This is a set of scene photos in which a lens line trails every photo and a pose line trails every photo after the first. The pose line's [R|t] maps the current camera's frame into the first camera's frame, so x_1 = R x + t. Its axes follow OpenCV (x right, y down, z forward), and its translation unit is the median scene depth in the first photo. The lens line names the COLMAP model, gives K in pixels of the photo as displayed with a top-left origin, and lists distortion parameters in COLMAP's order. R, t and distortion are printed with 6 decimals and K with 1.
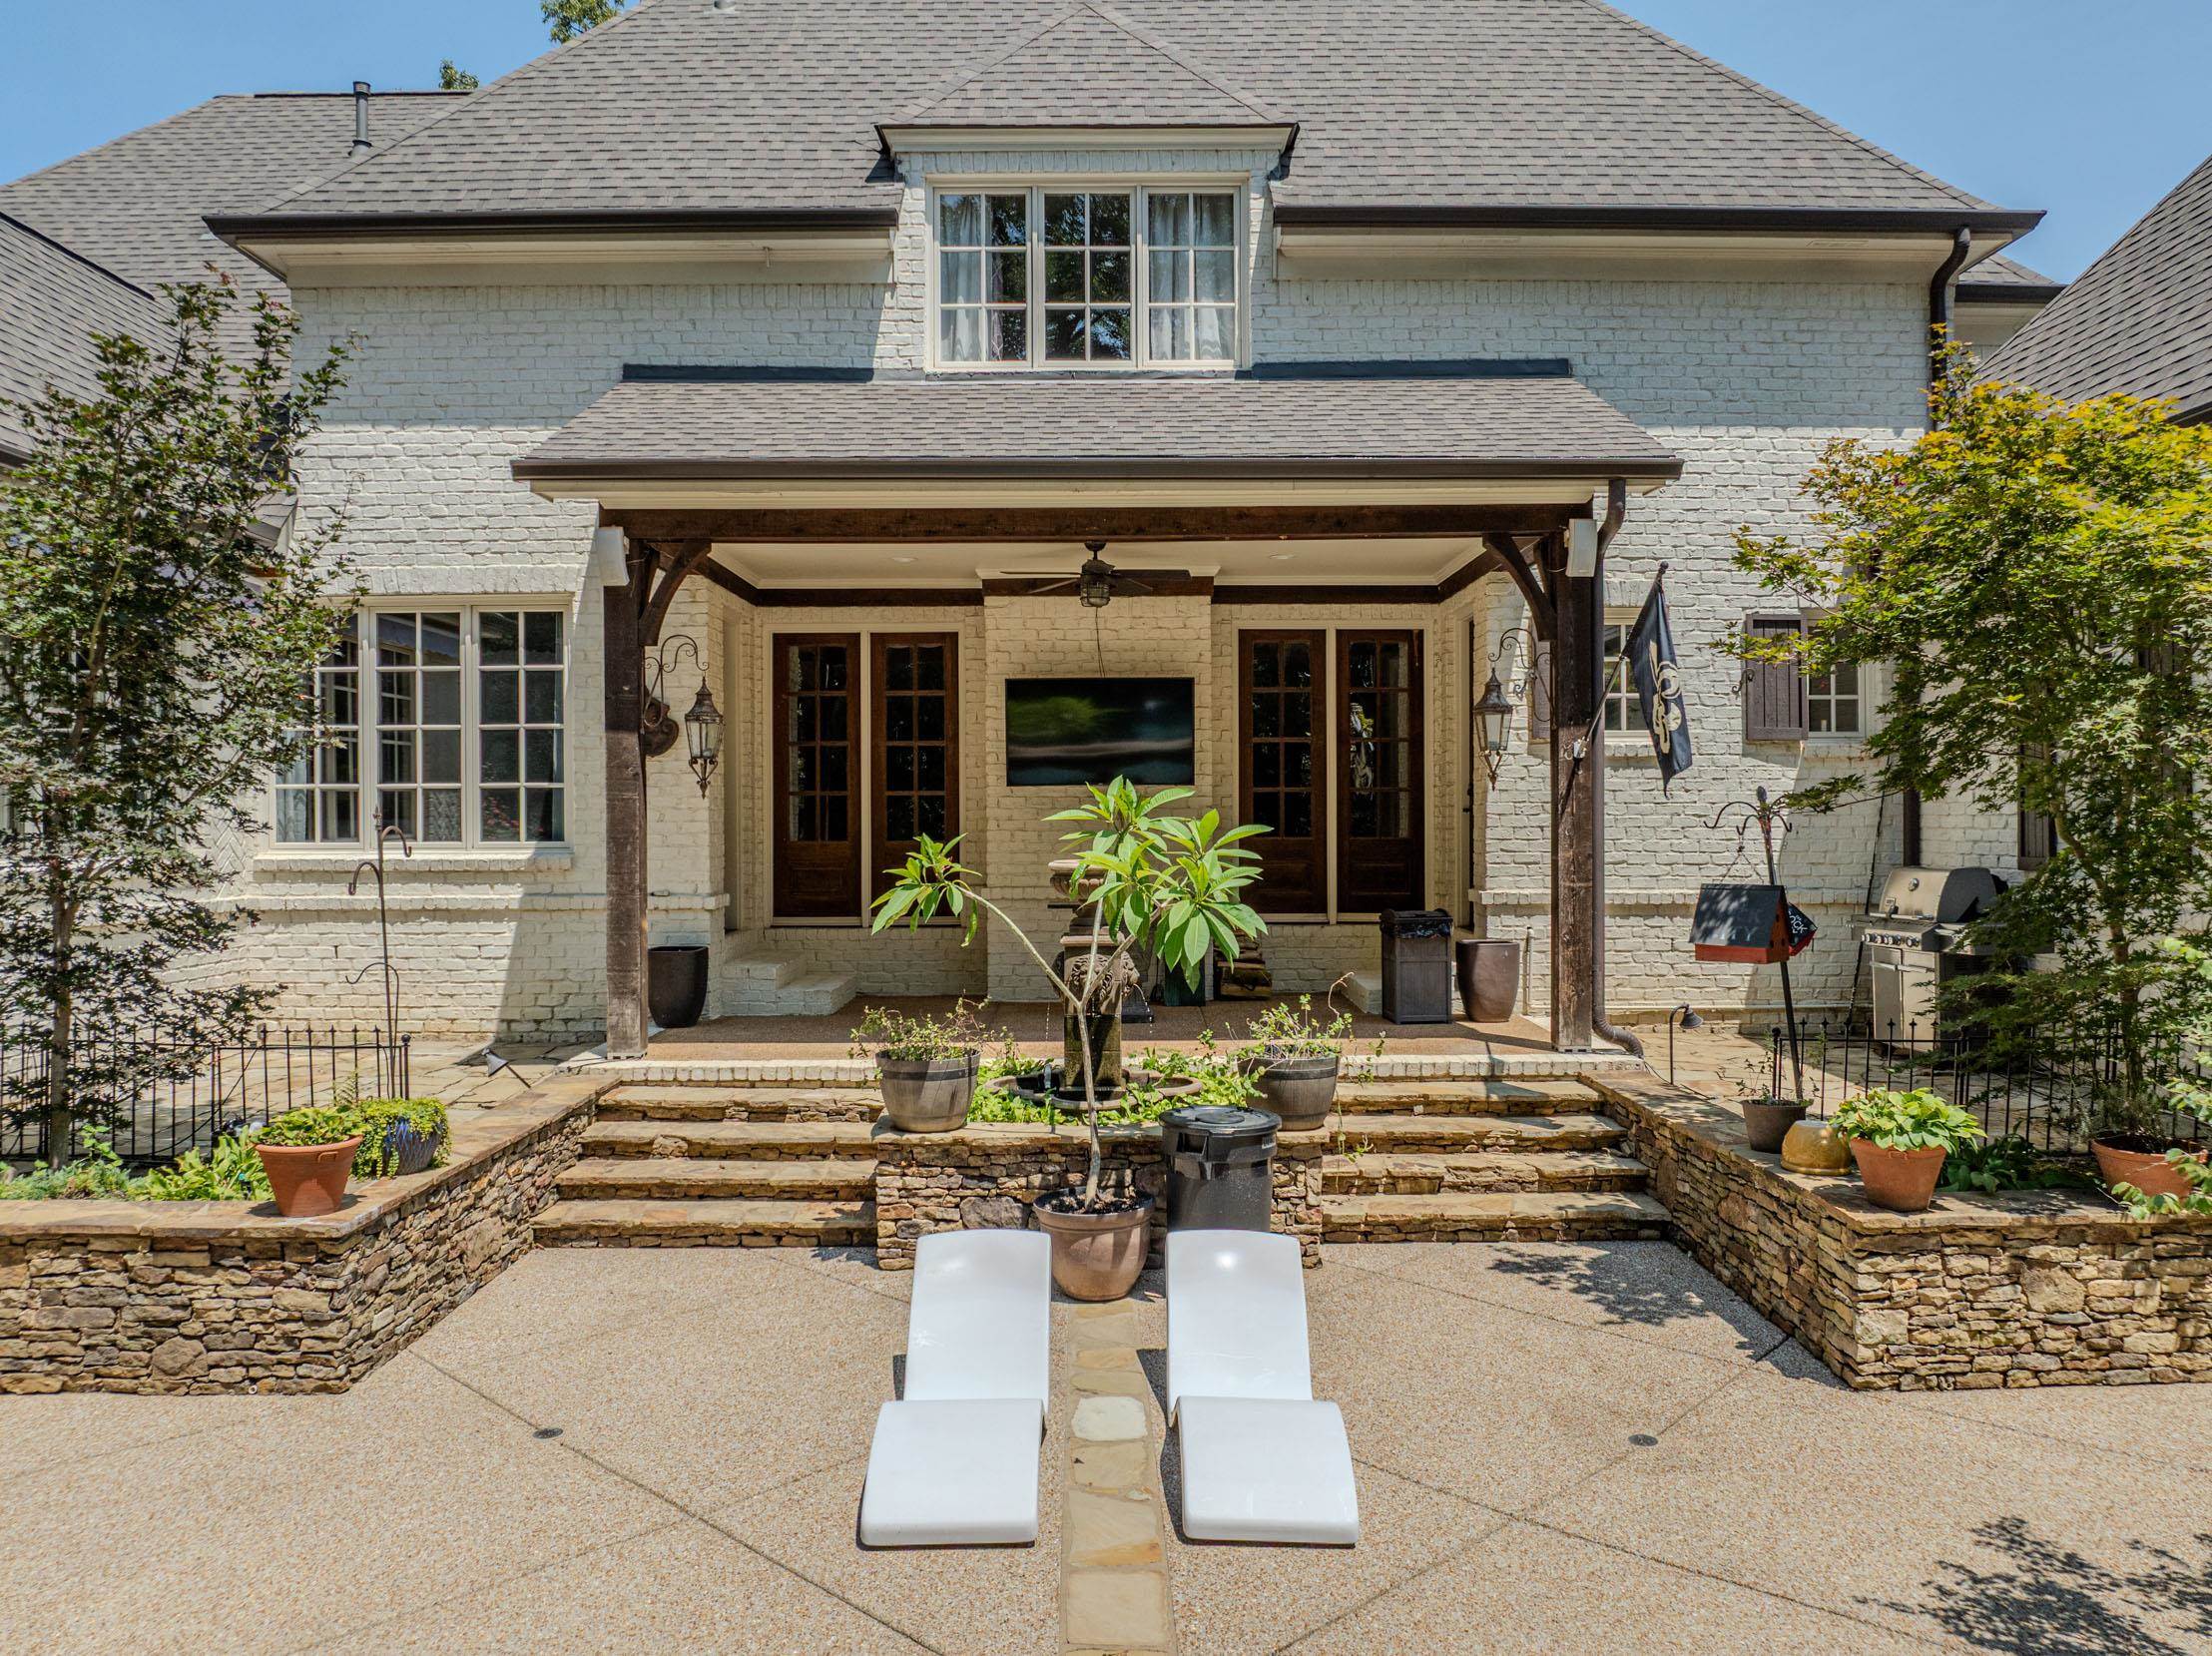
lens RADIAL K [[1538.5, 0, 1086.9], [0, 1538.5, 830.4], [0, 0, 1]] dist [-0.046667, 0.015528]
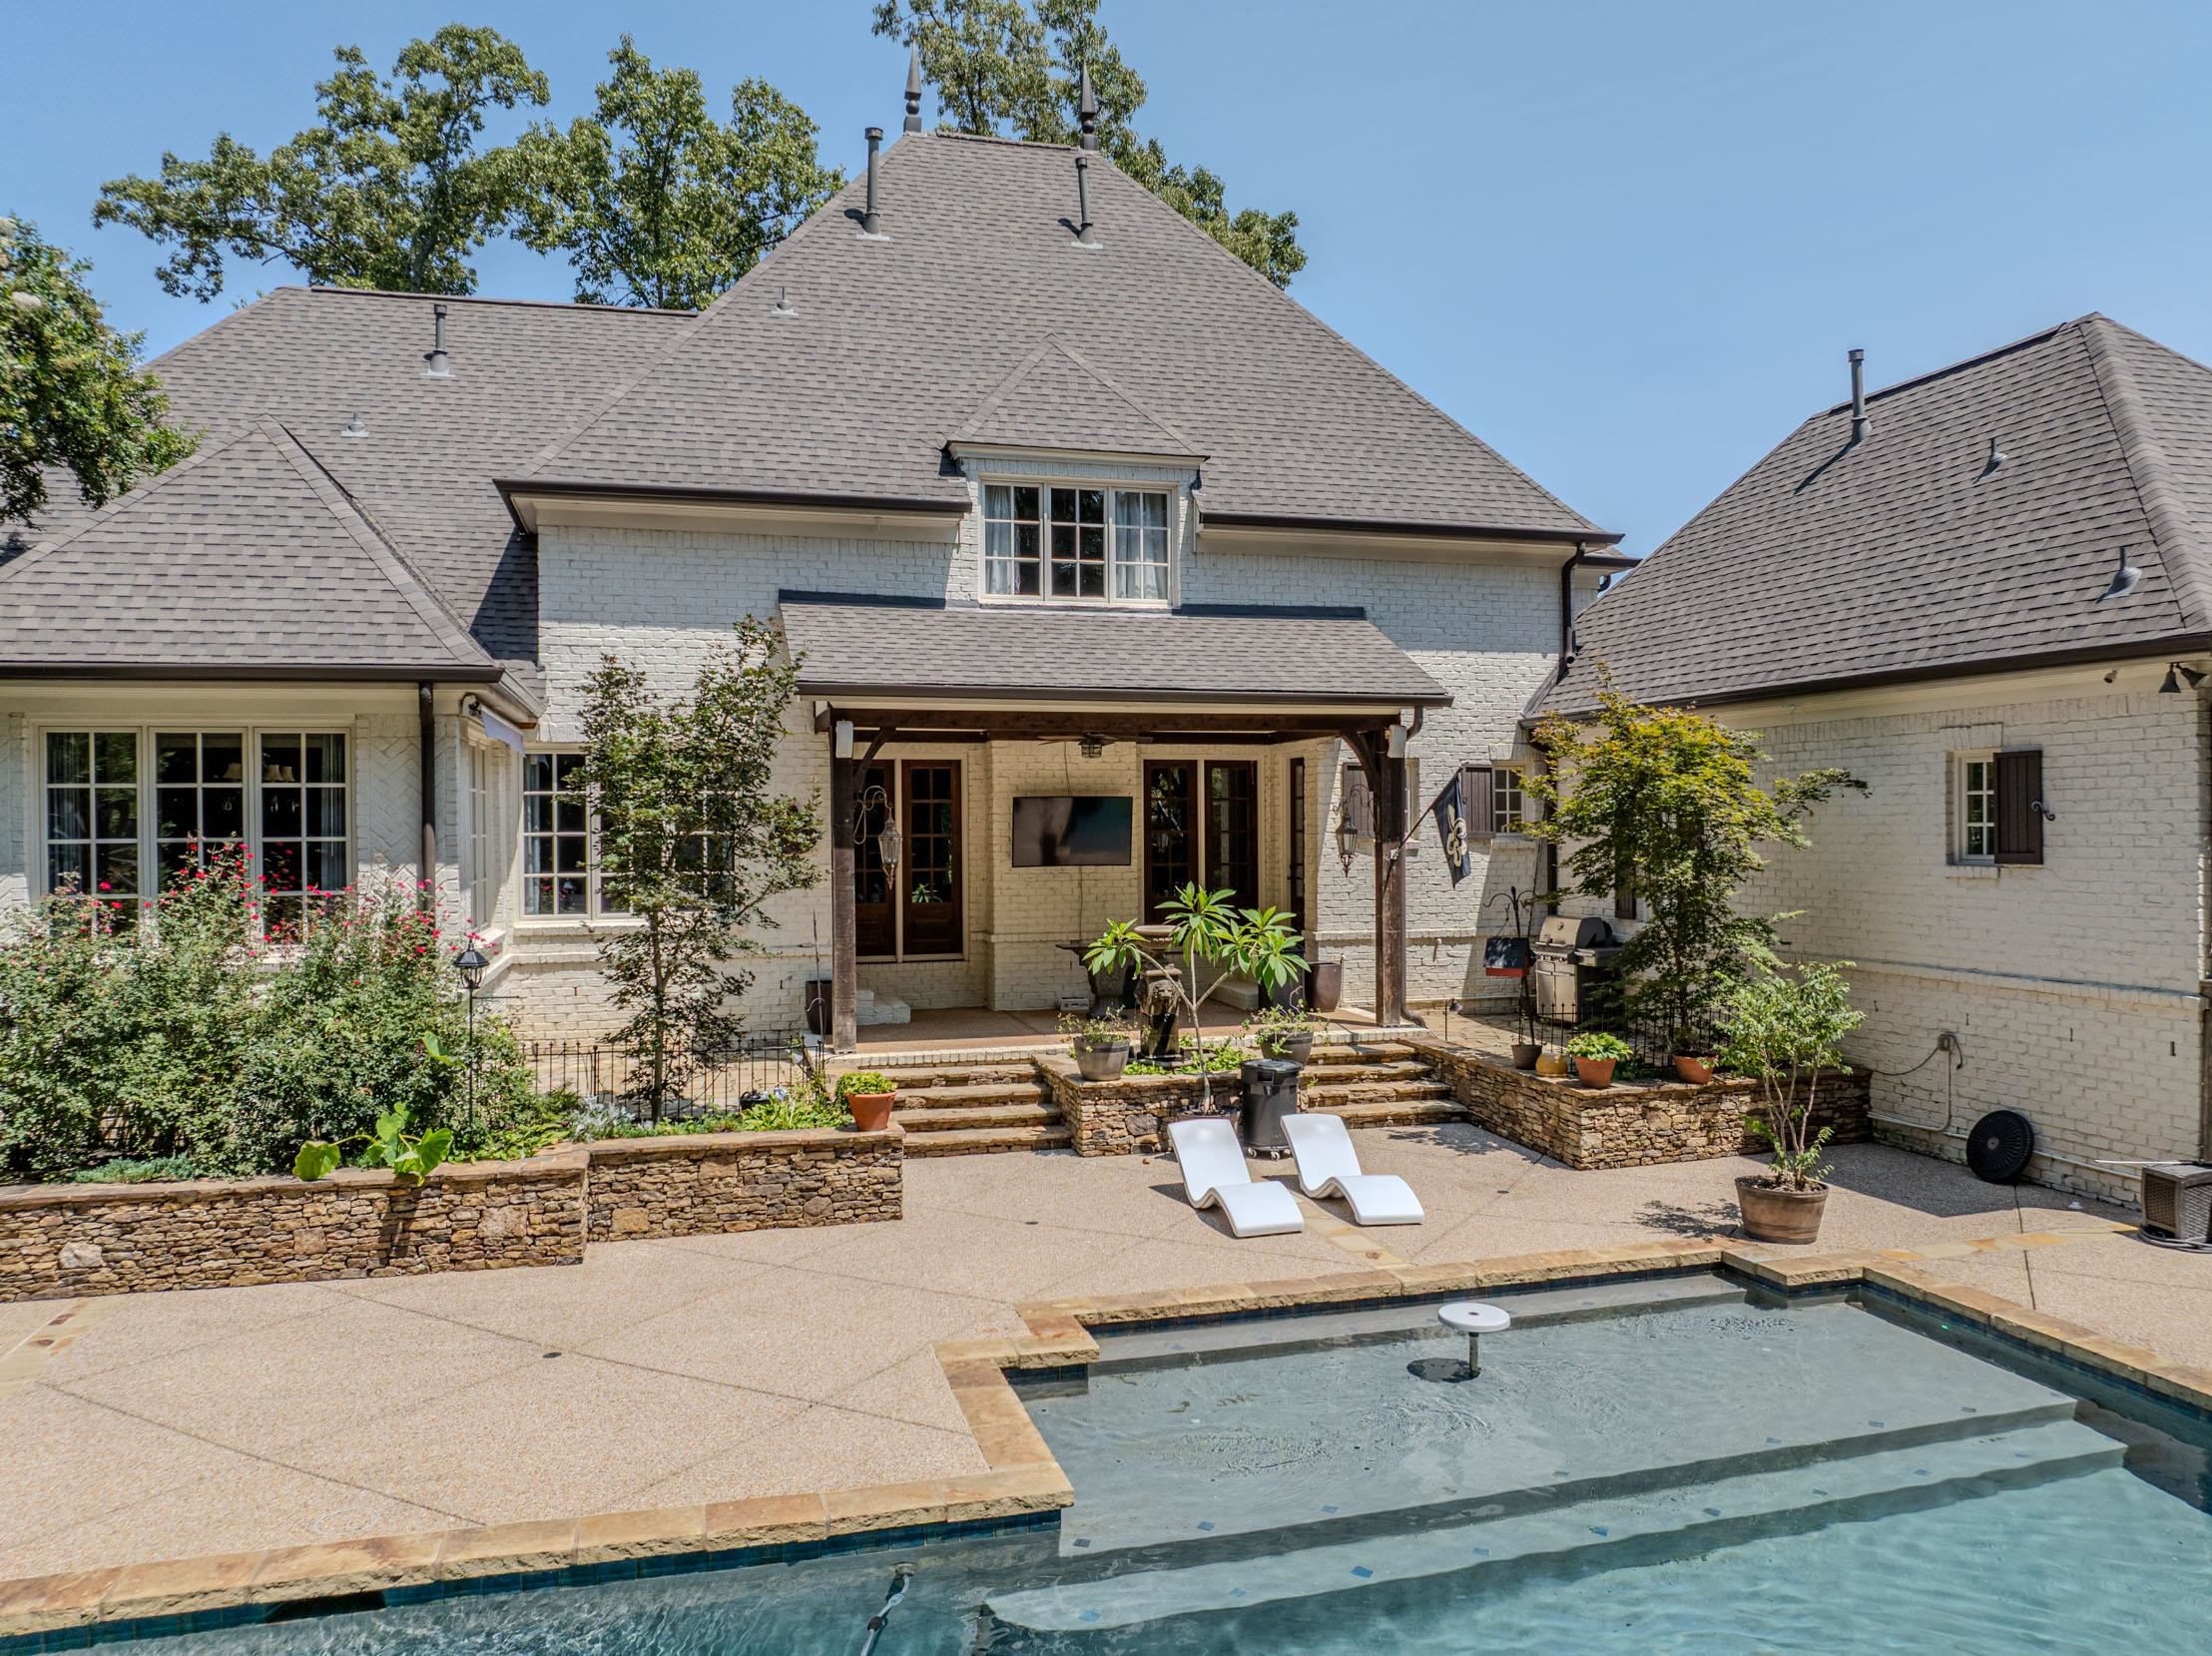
lens RADIAL K [[1538.5, 0, 1050.8], [0, 1538.5, 836.3], [0, 0, 1]] dist [-0.046667, 0.015528]
pose [[0.968732, -0.005222, 0.248056, -0.512064], [0.004740, 0.999986, 0.002540, -0.082857], [-0.248066, -0.001285, 0.968742, -0.626434]]
